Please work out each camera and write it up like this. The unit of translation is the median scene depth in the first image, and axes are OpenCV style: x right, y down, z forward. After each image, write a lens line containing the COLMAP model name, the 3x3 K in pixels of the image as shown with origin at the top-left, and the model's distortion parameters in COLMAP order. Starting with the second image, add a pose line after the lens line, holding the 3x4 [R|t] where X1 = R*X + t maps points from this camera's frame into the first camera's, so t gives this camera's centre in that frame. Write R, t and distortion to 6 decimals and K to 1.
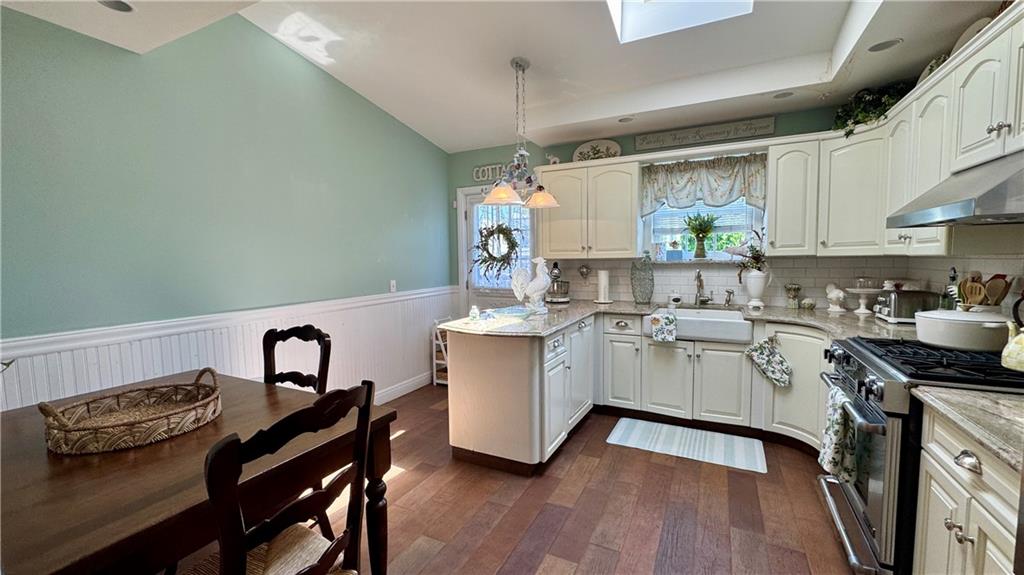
lens RADIAL K [[412.4, 0, 511.0], [0, 412.4, 286.7], [0, 0, 1]] dist [-0.000962, -0.000300]
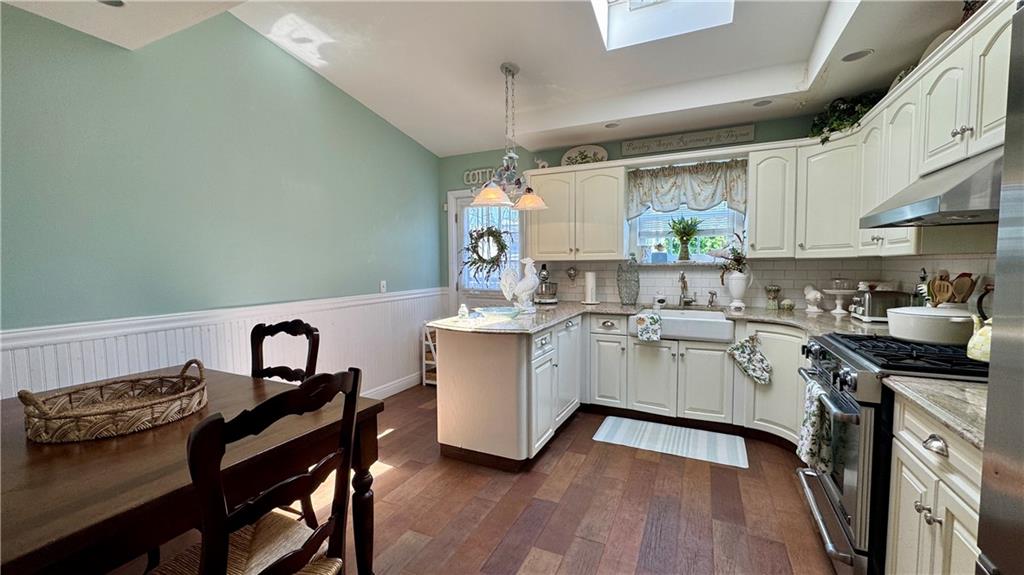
lens RADIAL K [[412.4, 0, 521.9], [0, 412.4, 331.8], [0, 0, 1]] dist [-0.000962, -0.000300]
pose [[0.999710, 0.005315, 0.023479, 0.032897], [-0.004948, 0.999865, -0.015668, 0.134147], [-0.023559, 0.015547, 0.999602, -0.017000]]
